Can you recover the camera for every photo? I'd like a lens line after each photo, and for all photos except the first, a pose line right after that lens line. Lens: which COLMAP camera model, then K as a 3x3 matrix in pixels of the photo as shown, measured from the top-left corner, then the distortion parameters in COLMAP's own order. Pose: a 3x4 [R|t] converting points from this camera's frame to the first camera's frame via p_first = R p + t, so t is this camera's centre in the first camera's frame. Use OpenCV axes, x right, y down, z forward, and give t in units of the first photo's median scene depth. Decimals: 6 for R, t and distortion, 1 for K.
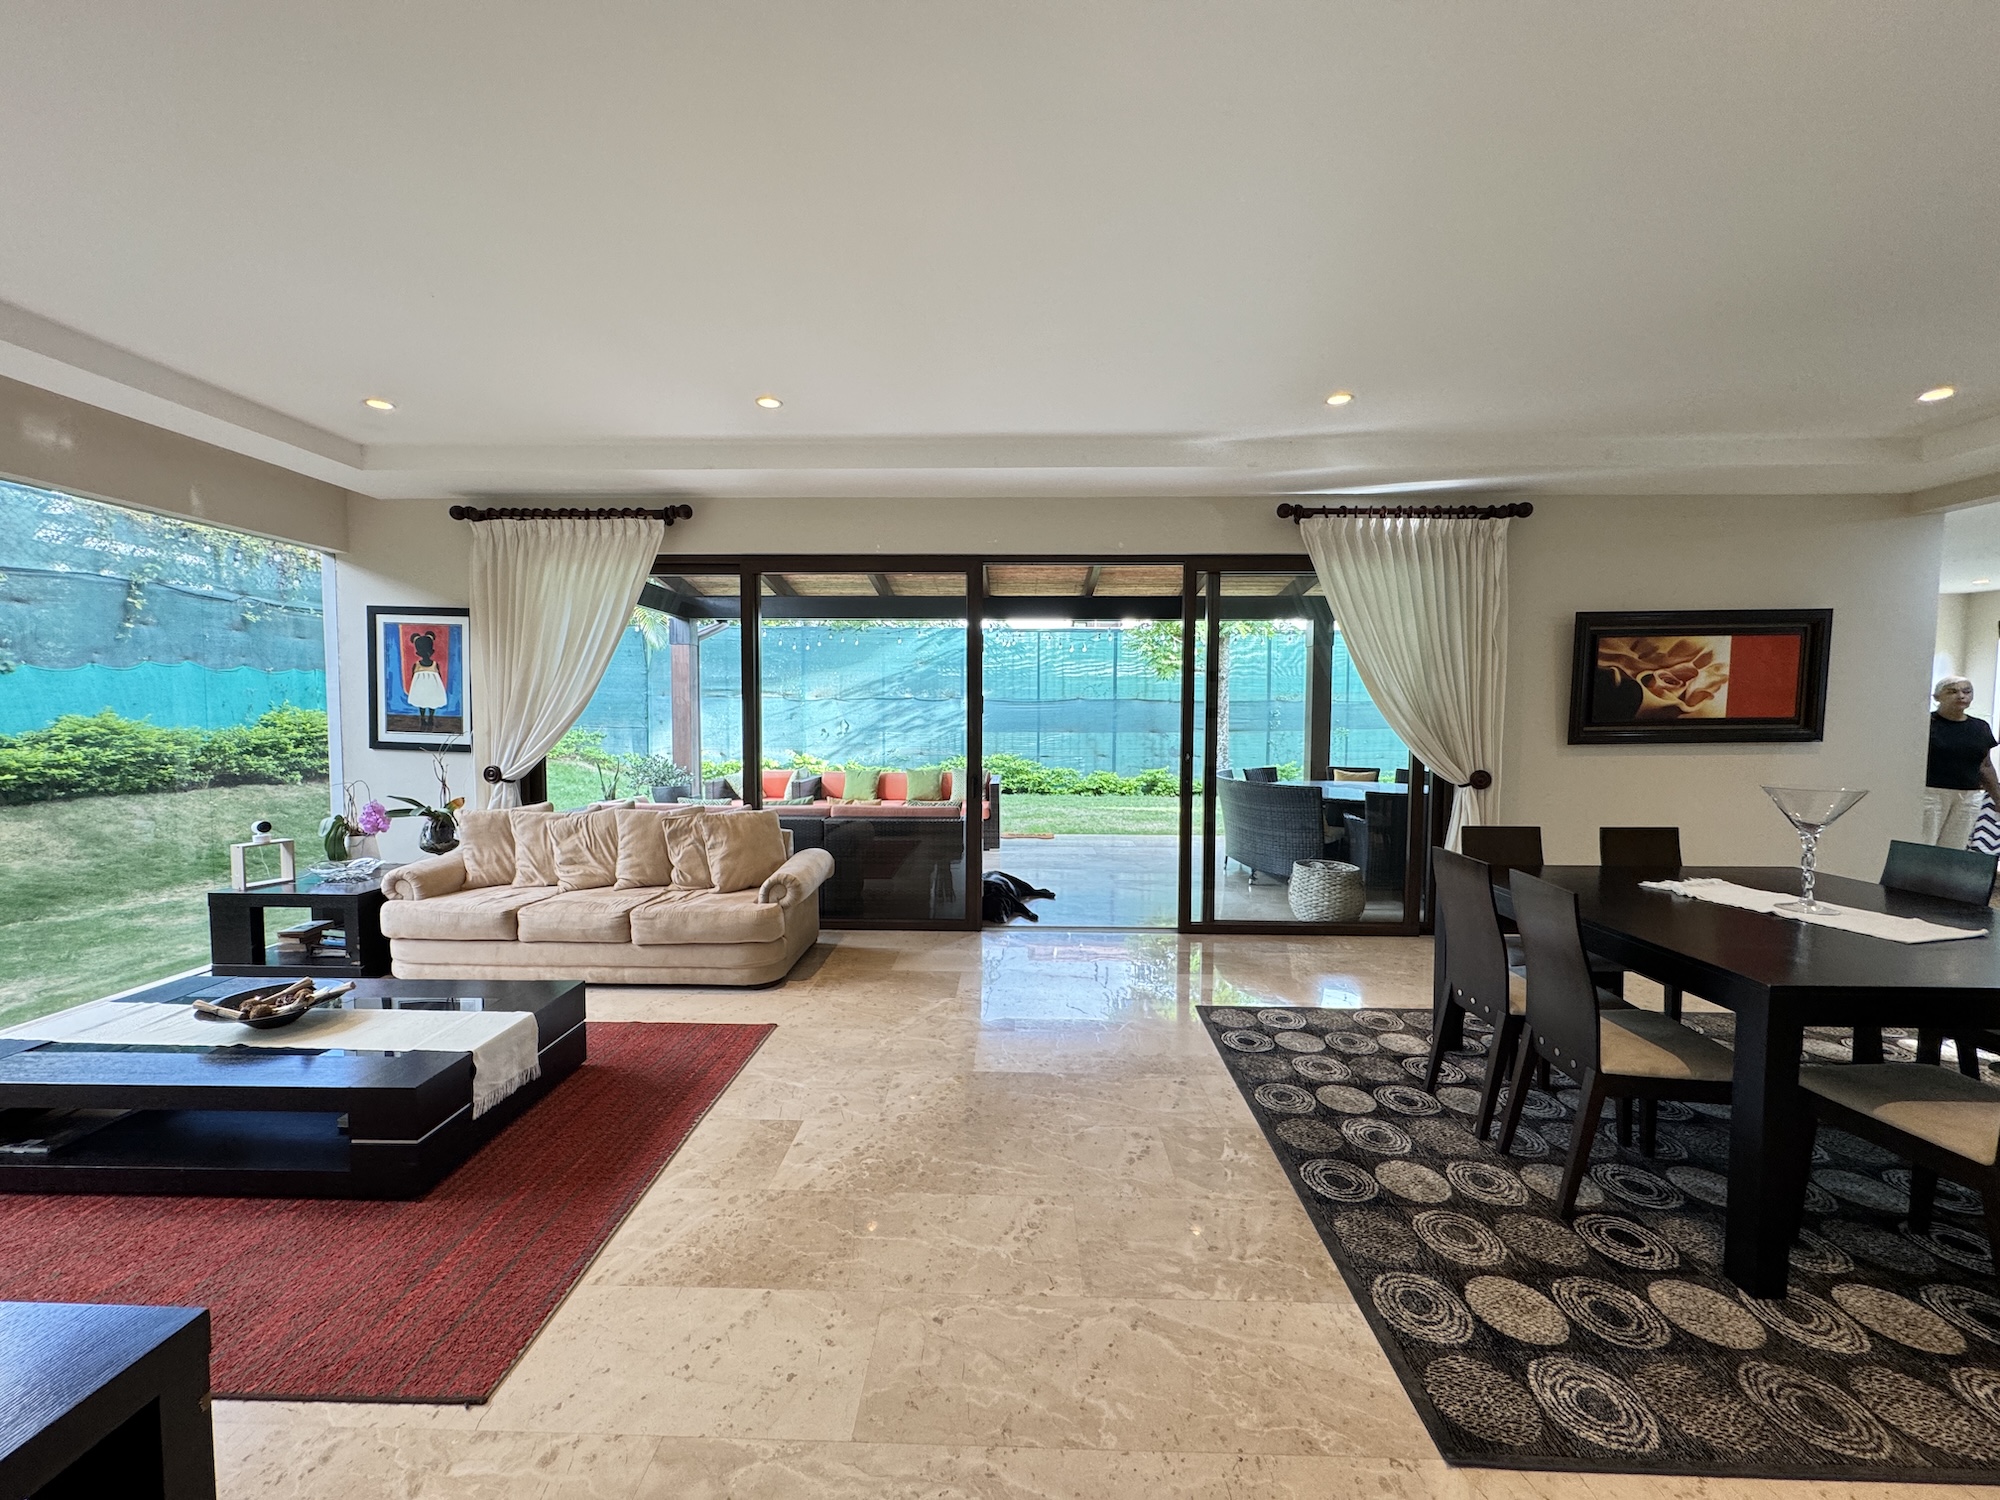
lens RADIAL K [[800.1, 0, 1000.0], [0, 800.1, 750.0], [0, 0, 1]] dist [-0.000275, 0.000445]
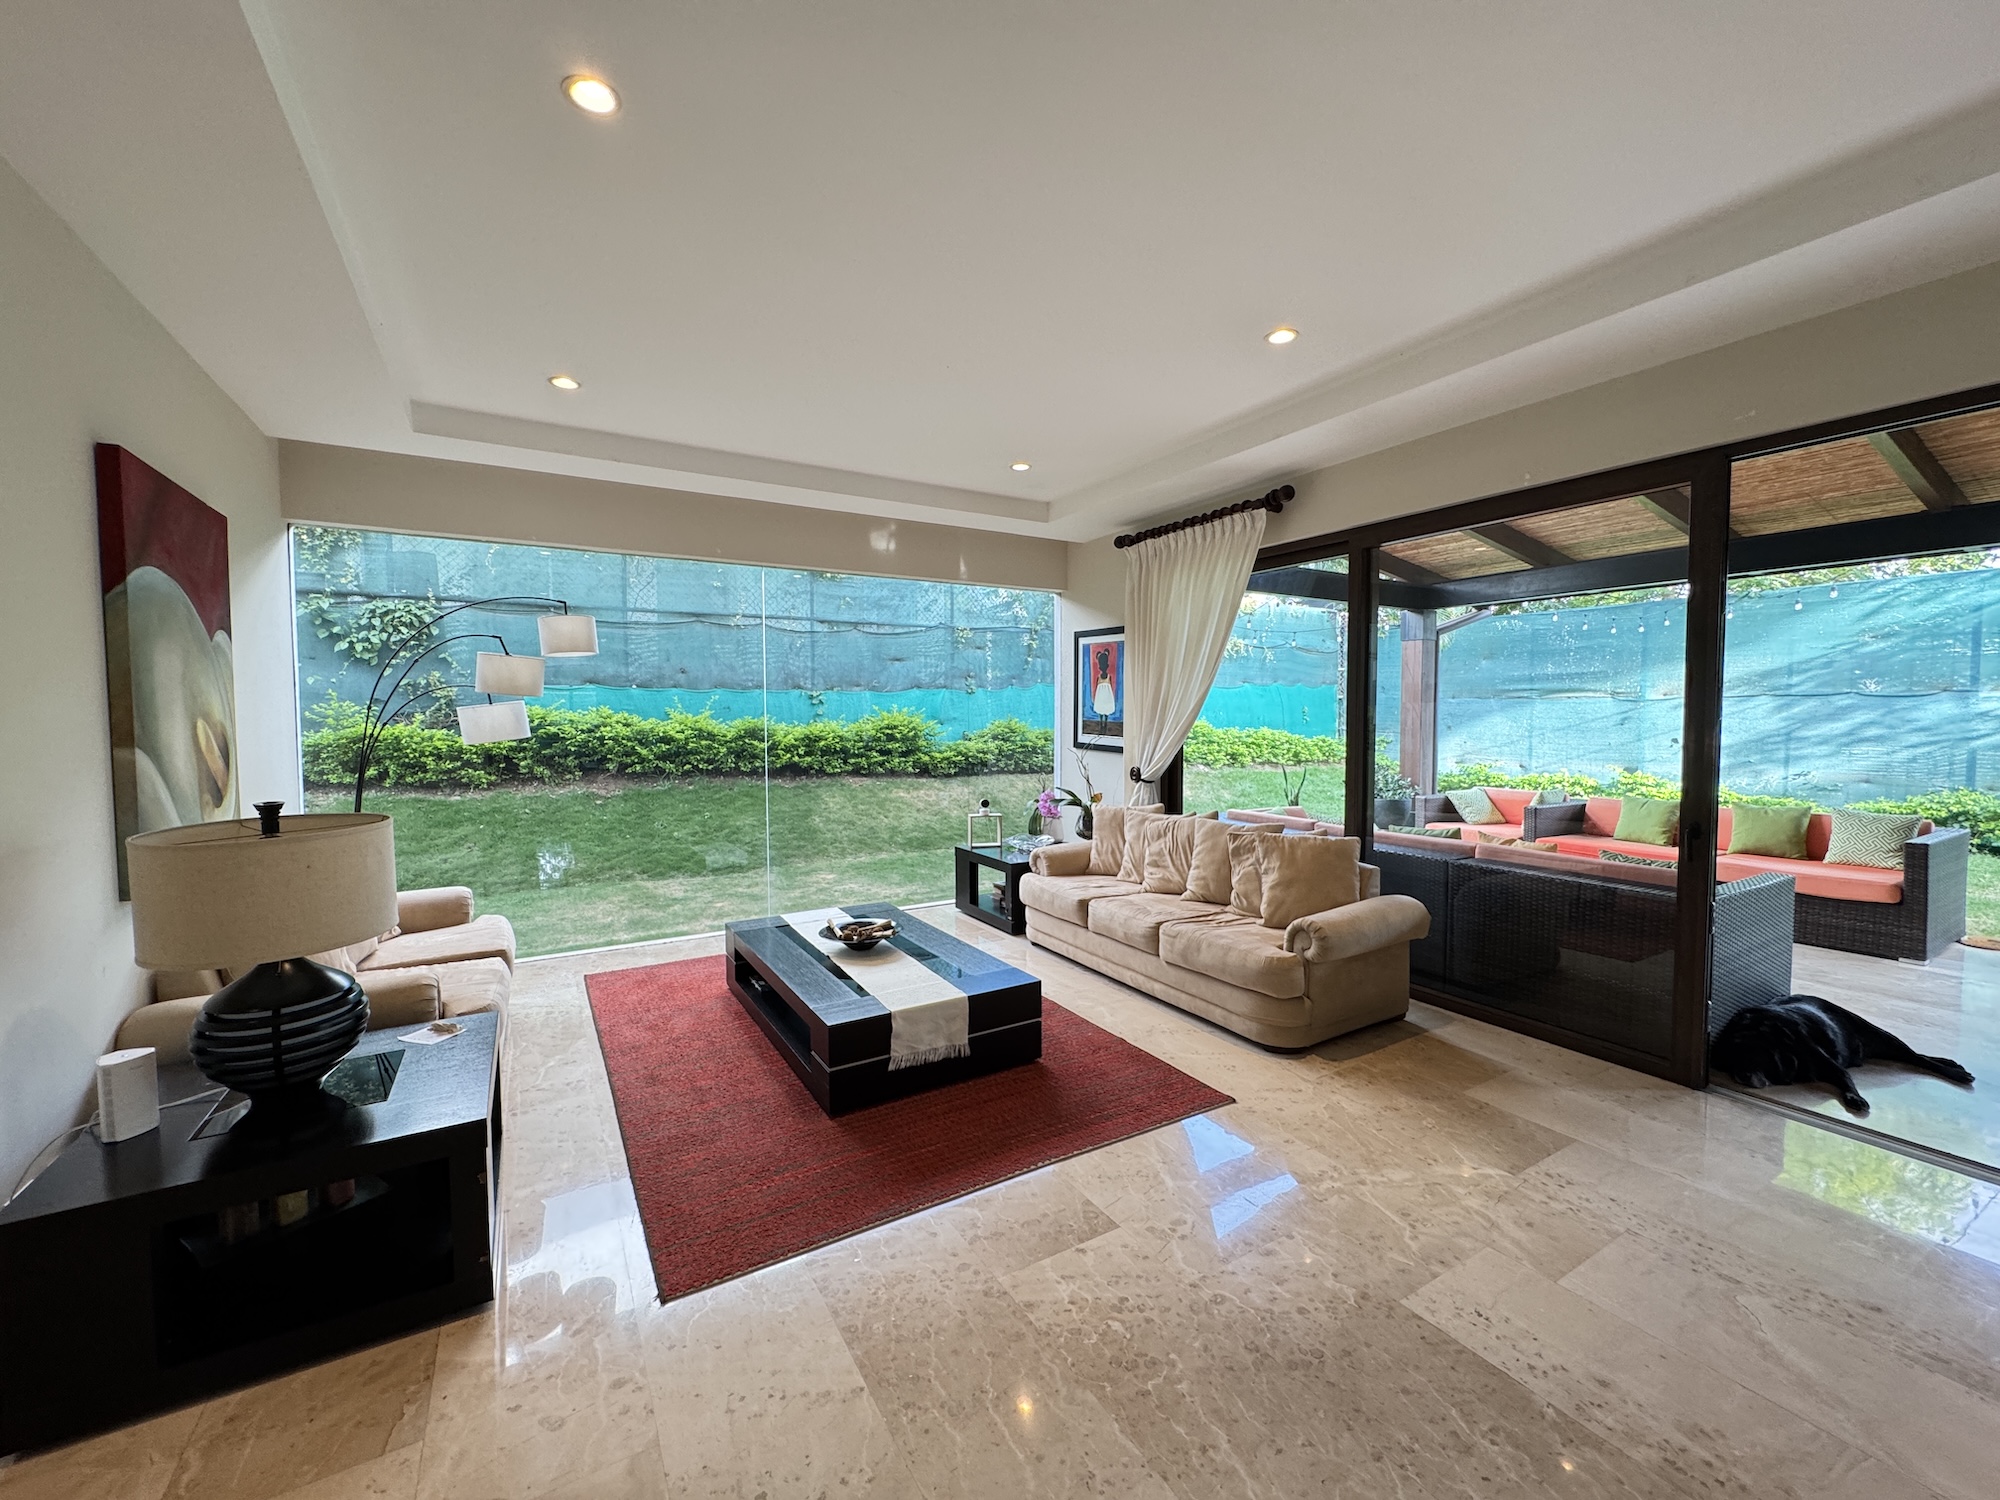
lens RADIAL K [[800.1, 0, 1000.0], [0, 800.1, 750.0], [0, 0, 1]] dist [-0.000275, 0.000445]
pose [[0.531385, 0.032152, -0.846520, 0.212528], [-0.036567, 0.999219, 0.014997, -0.013767], [0.846341, 0.022986, 0.532146, 0.274643]]
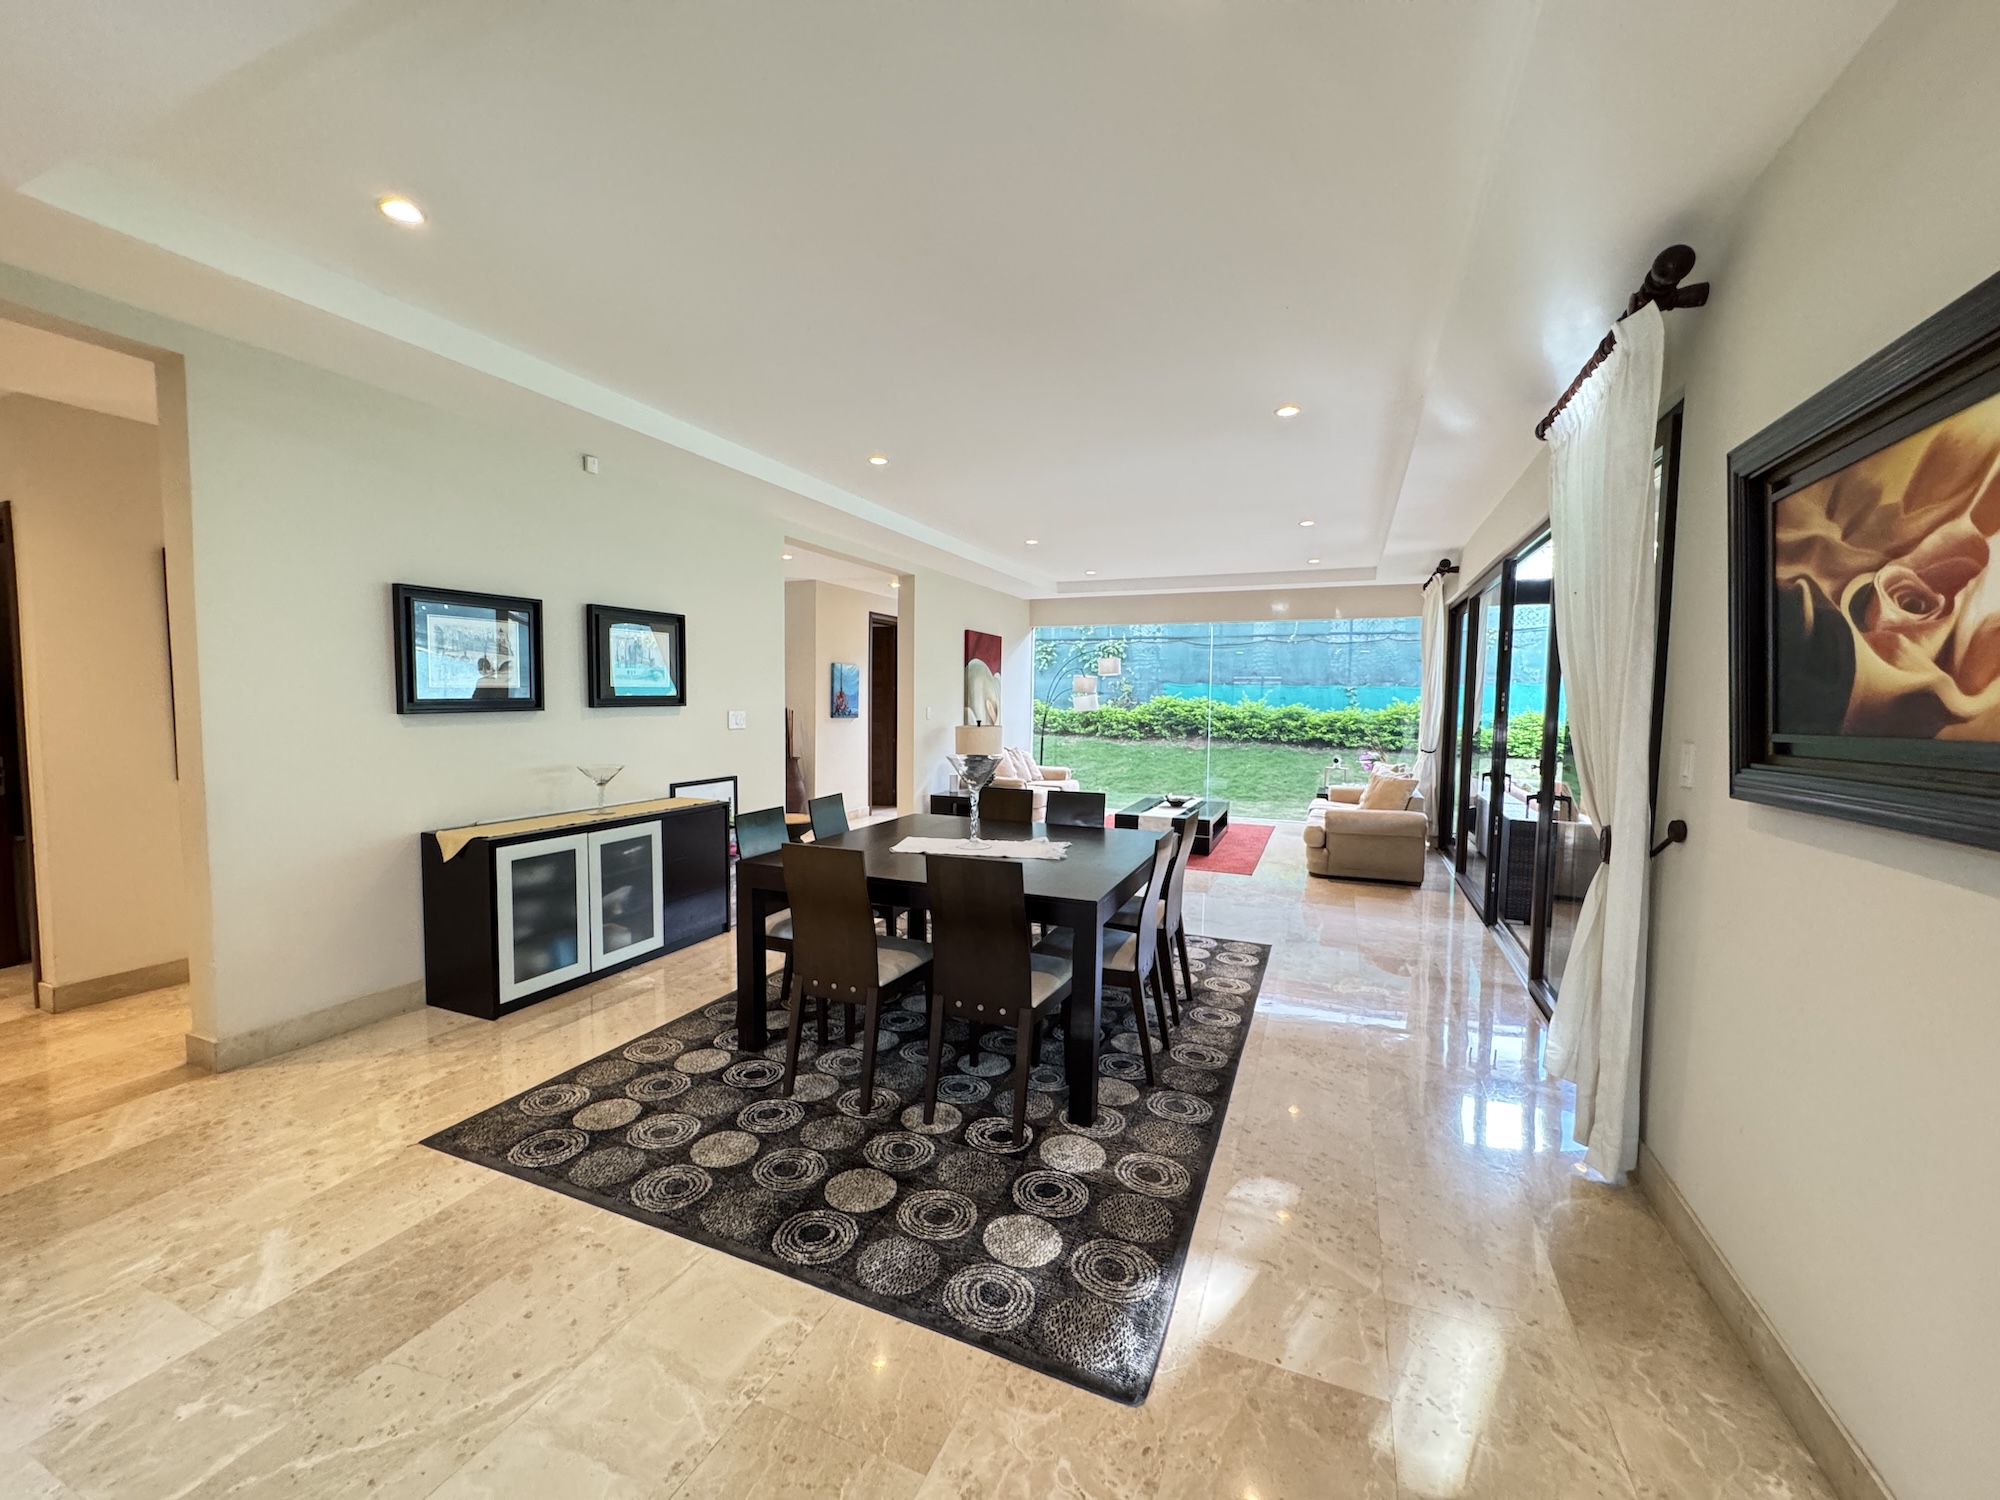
lens RADIAL K [[800.1, 0, 1000.0], [0, 800.1, 750.0], [0, 0, 1]] dist [-0.000275, 0.000445]
pose [[-0.375006, 0.048921, -0.925731, 1.245578], [-0.058691, 0.995350, 0.076376, -0.036740], [0.925163, 0.082974, -0.370391, 0.867811]]
